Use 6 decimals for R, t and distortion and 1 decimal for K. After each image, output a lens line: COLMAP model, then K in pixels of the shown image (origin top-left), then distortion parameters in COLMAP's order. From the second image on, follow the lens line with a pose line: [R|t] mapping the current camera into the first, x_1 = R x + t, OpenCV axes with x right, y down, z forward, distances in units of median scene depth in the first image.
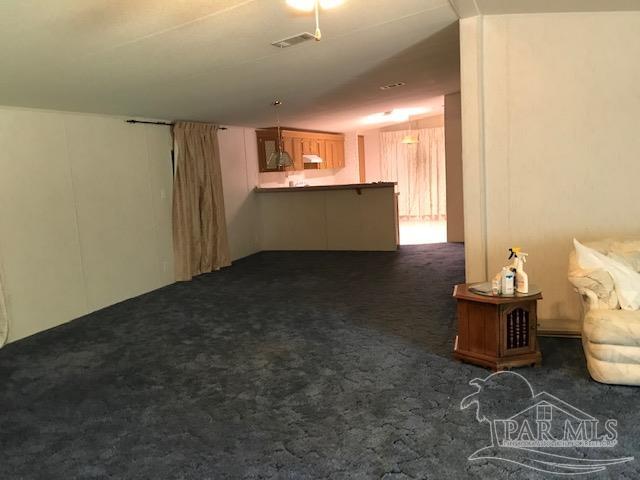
lens RADIAL K [[519.8, 0, 315.2], [0, 519.8, 223.3], [0, 0, 1]] dist [0.013198, -0.017698]
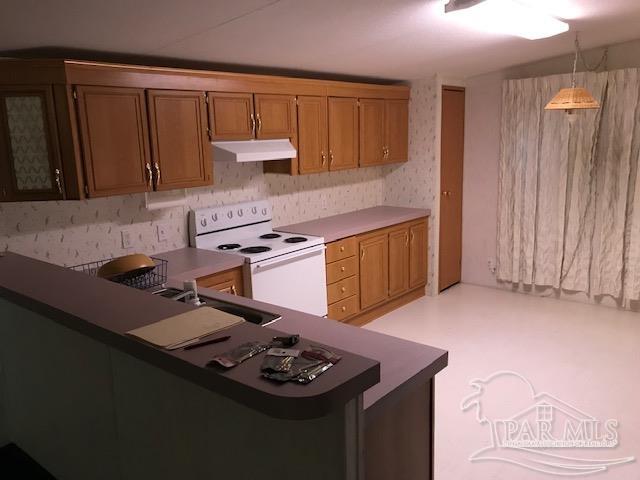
lens RADIAL K [[519.8, 0, 315.2], [0, 519.8, 223.3], [0, 0, 1]] dist [0.013198, -0.017698]
pose [[0.945992, 0.085775, -0.312637, 0.125062], [-0.061491, 0.994331, 0.086743, -0.090797], [0.318305, -0.062833, 0.945904, 0.567971]]
